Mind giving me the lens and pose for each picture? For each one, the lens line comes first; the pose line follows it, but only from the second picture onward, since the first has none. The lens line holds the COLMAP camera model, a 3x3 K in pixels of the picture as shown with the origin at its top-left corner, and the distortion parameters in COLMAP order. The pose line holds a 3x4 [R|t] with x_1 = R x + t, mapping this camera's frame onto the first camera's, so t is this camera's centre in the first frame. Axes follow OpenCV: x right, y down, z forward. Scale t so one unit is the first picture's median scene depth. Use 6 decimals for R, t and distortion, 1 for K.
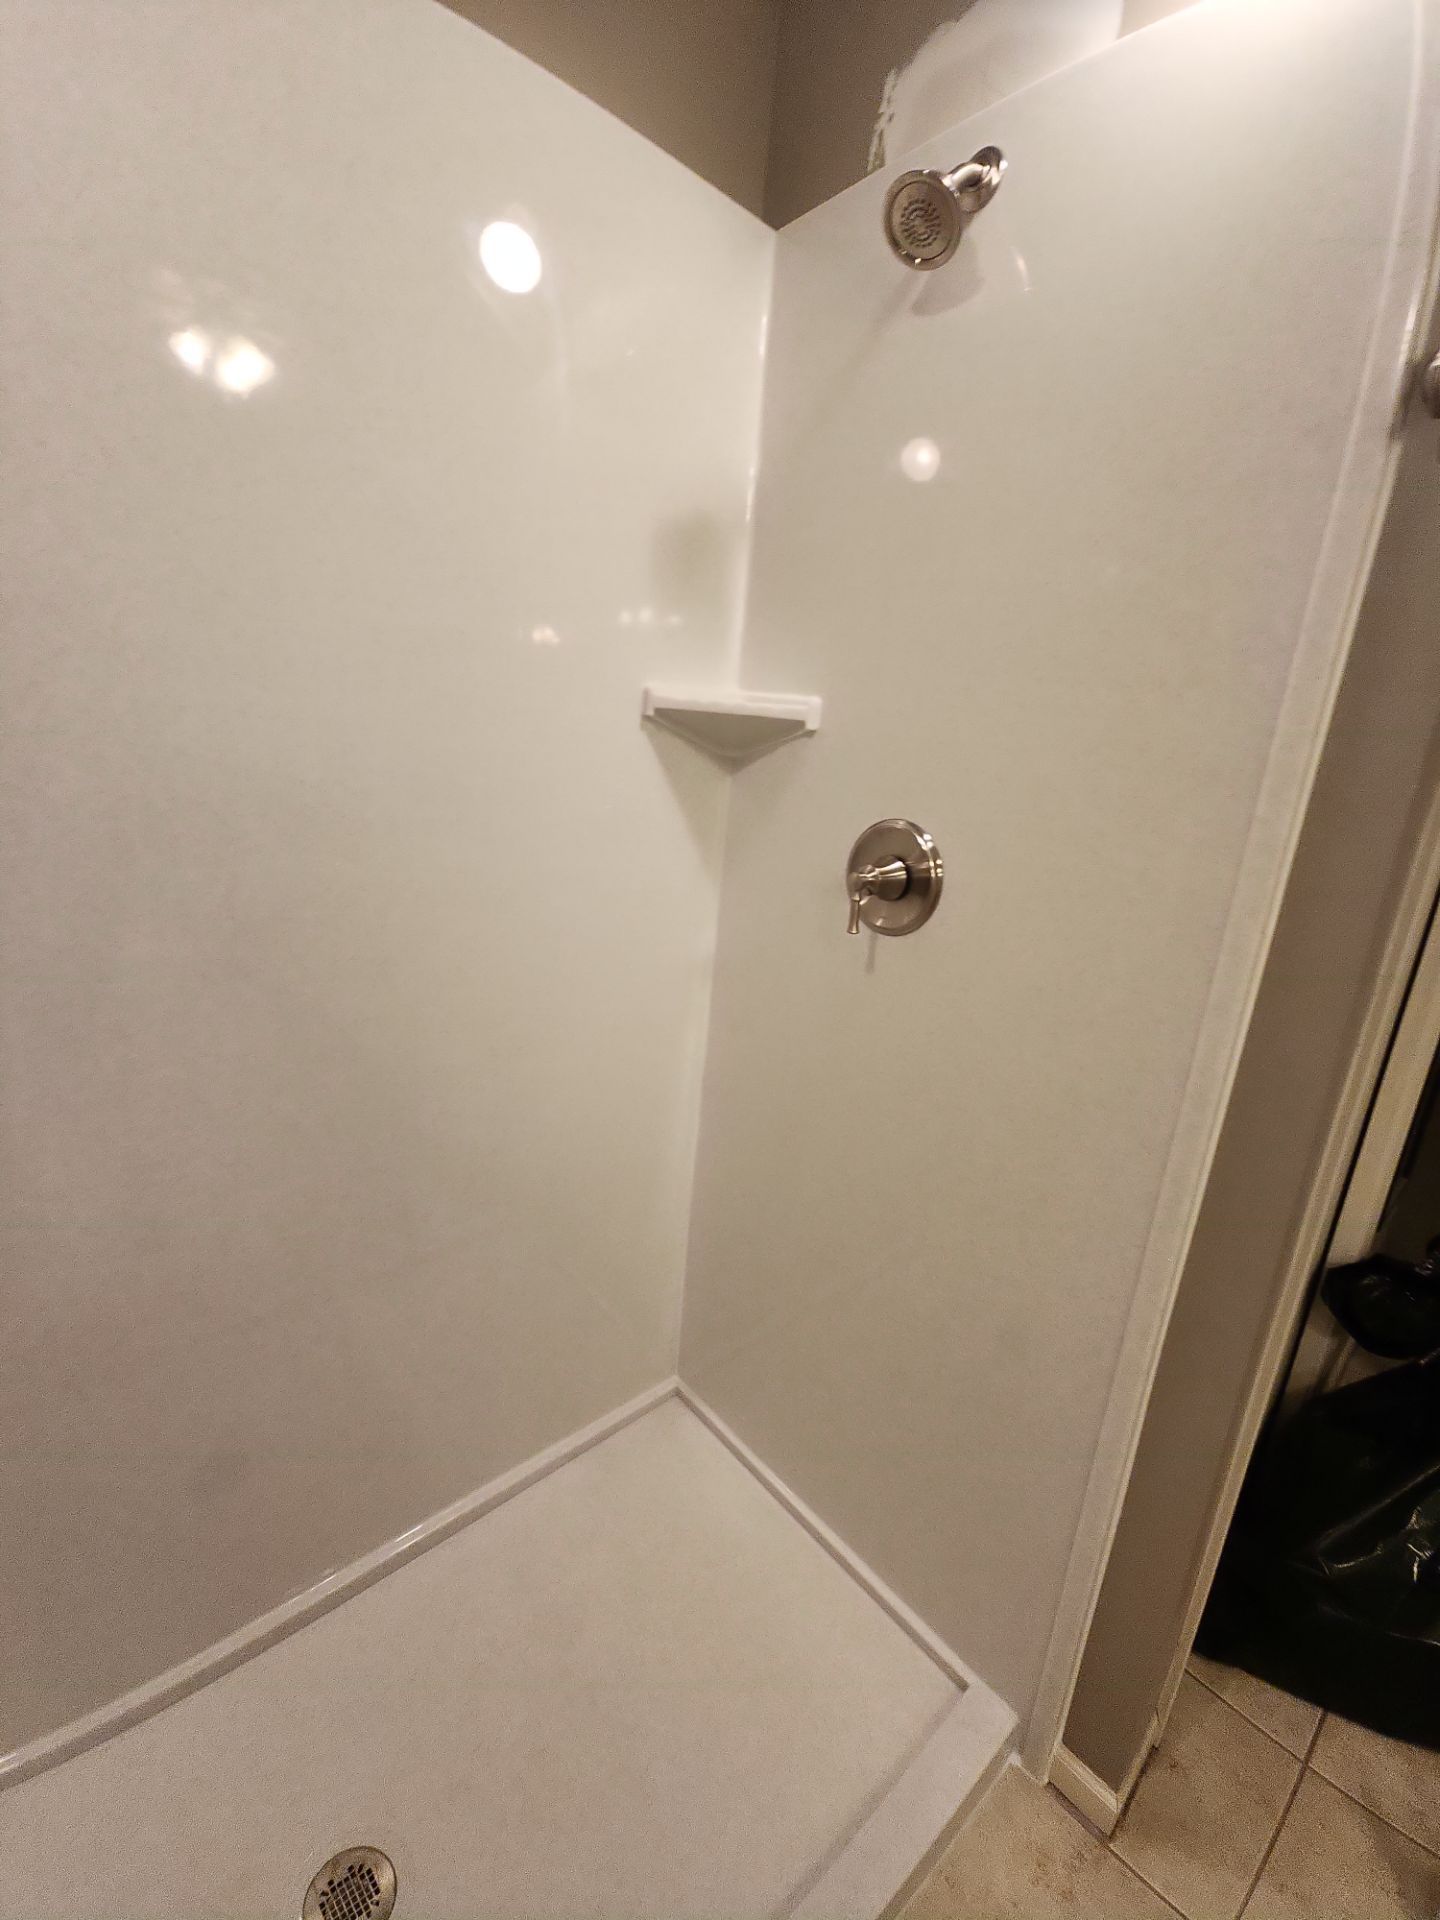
lens RADIAL K [[760.4, 0, 720.0], [0, 760.4, 960.0], [0, 0, 1]] dist [0.043943, -0.025631]
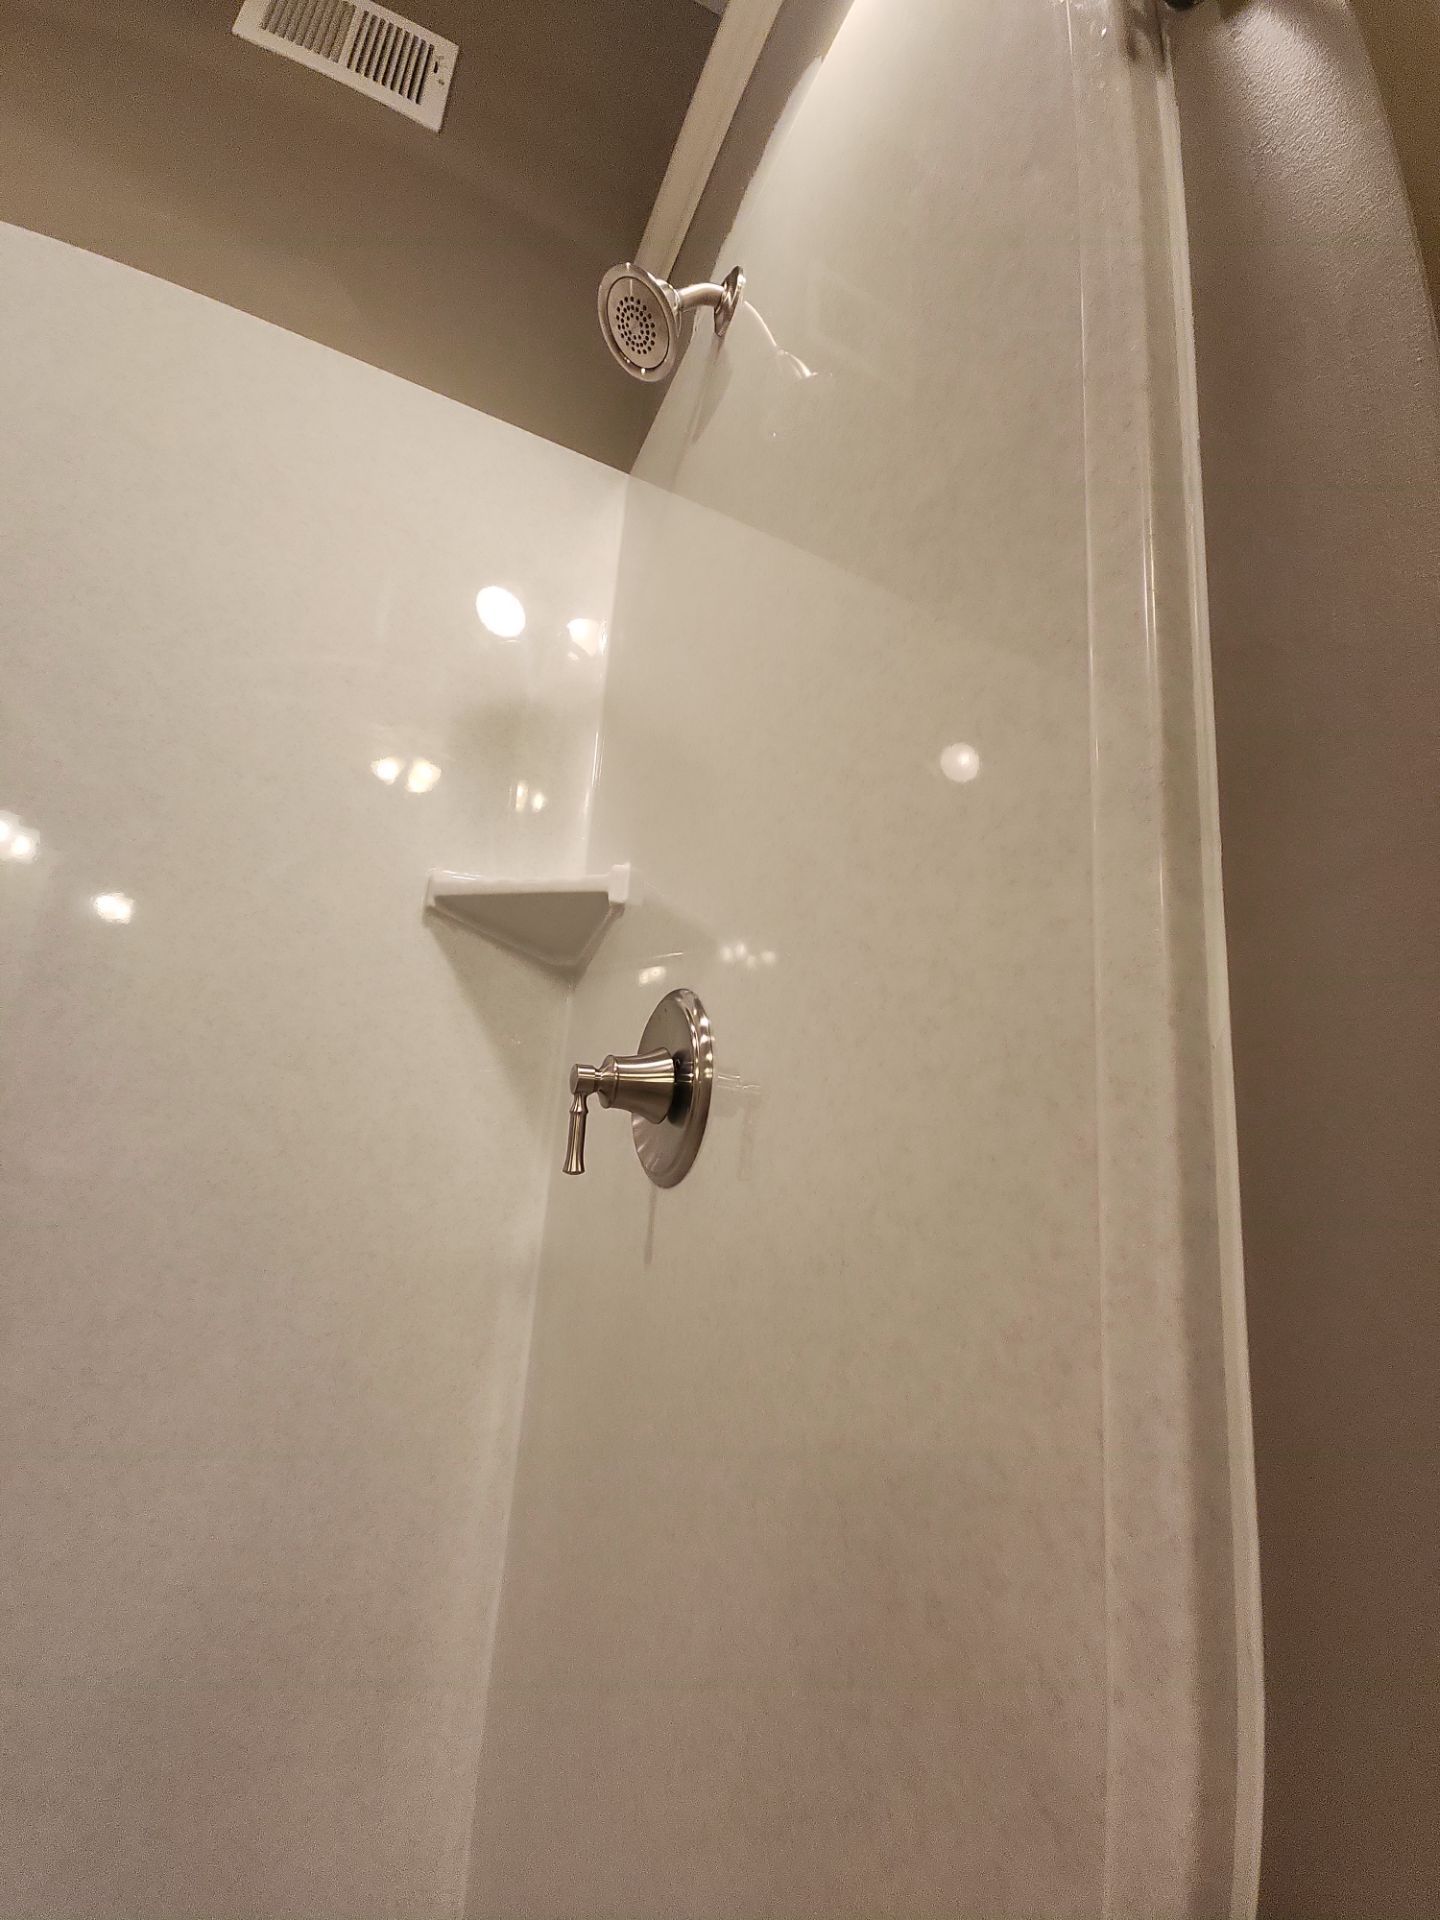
lens RADIAL K [[784.8, 0, 720.0], [0, 784.8, 960.0], [0, 0, 1]] dist [-0.014174, 0.000178]
pose [[0.978045, -0.052663, -0.201629, 0.349004], [-0.040795, 0.900438, -0.433068, 0.059901], [0.204360, 0.431786, 0.878520, 0.385163]]
